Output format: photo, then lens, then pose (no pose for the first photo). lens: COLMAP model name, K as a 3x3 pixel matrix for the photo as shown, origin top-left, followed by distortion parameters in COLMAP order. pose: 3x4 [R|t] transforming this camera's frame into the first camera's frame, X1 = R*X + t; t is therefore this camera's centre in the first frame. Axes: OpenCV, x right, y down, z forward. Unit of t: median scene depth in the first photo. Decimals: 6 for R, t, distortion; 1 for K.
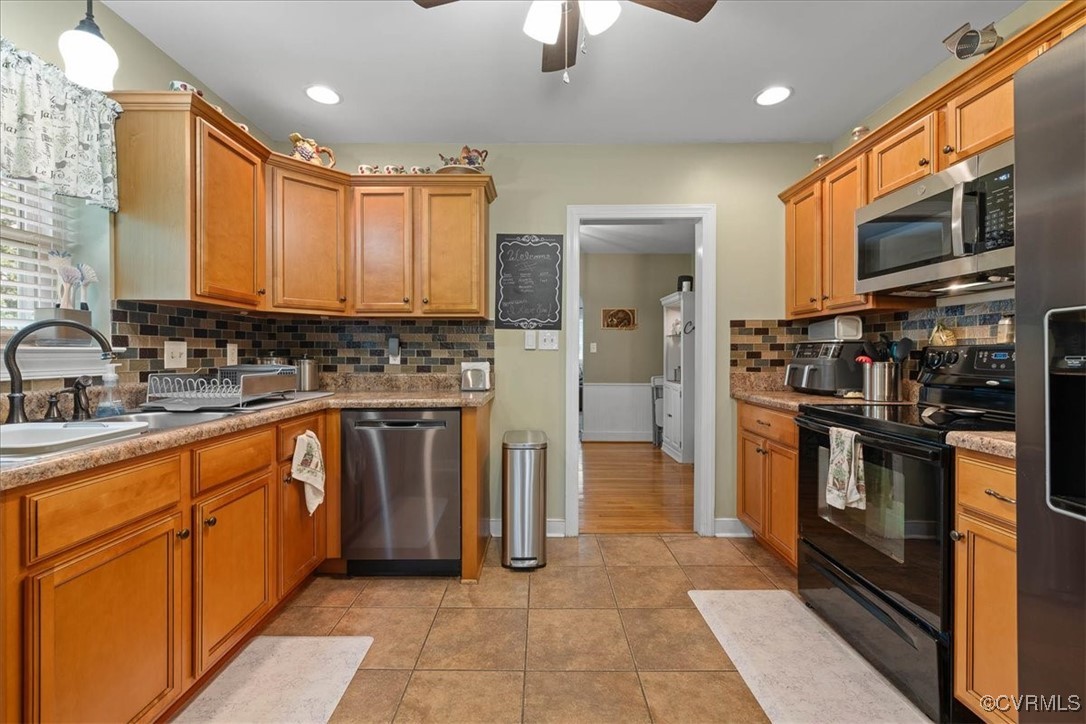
lens RADIAL K [[442.6, 0, 537.4], [0, 442.6, 357.7], [0, 0, 1]] dist [-0.001181, -0.000134]
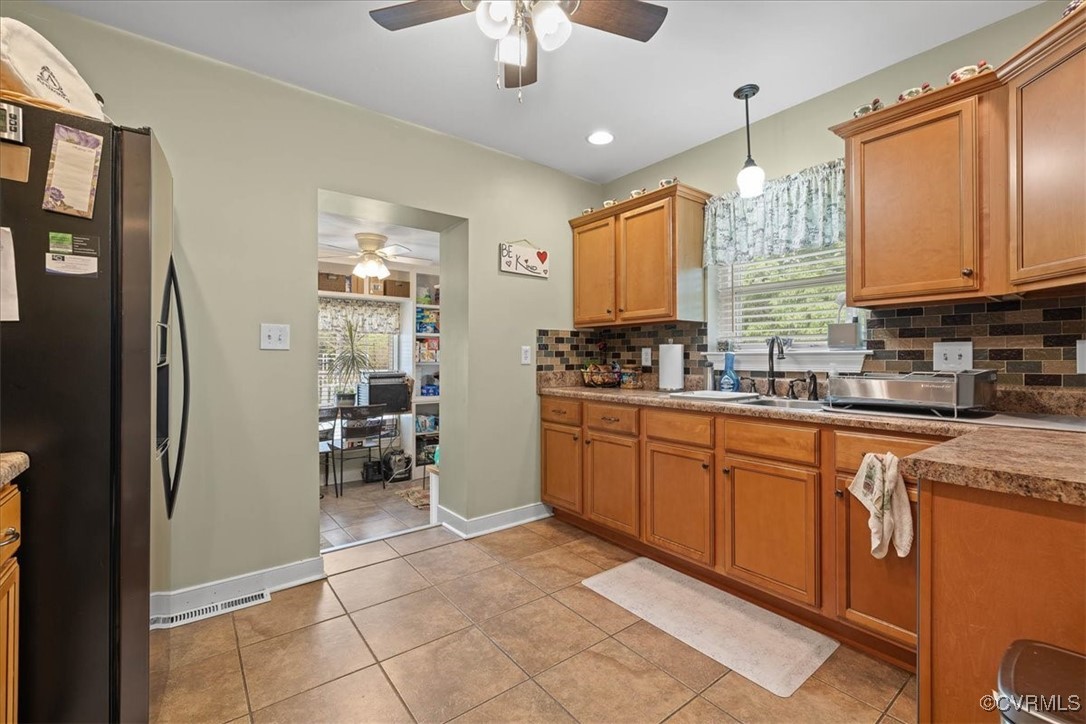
lens RADIAL K [[463.1, 0, 537.9], [0, 463.1, 351.6], [0, 0, 1]] dist [-0.000019, -0.000015]
pose [[-0.788492, -0.005272, -0.615023, 0.530839], [-0.002658, 0.999983, -0.005165, -0.010705], [0.615040, -0.002438, -0.788492, 1.402074]]
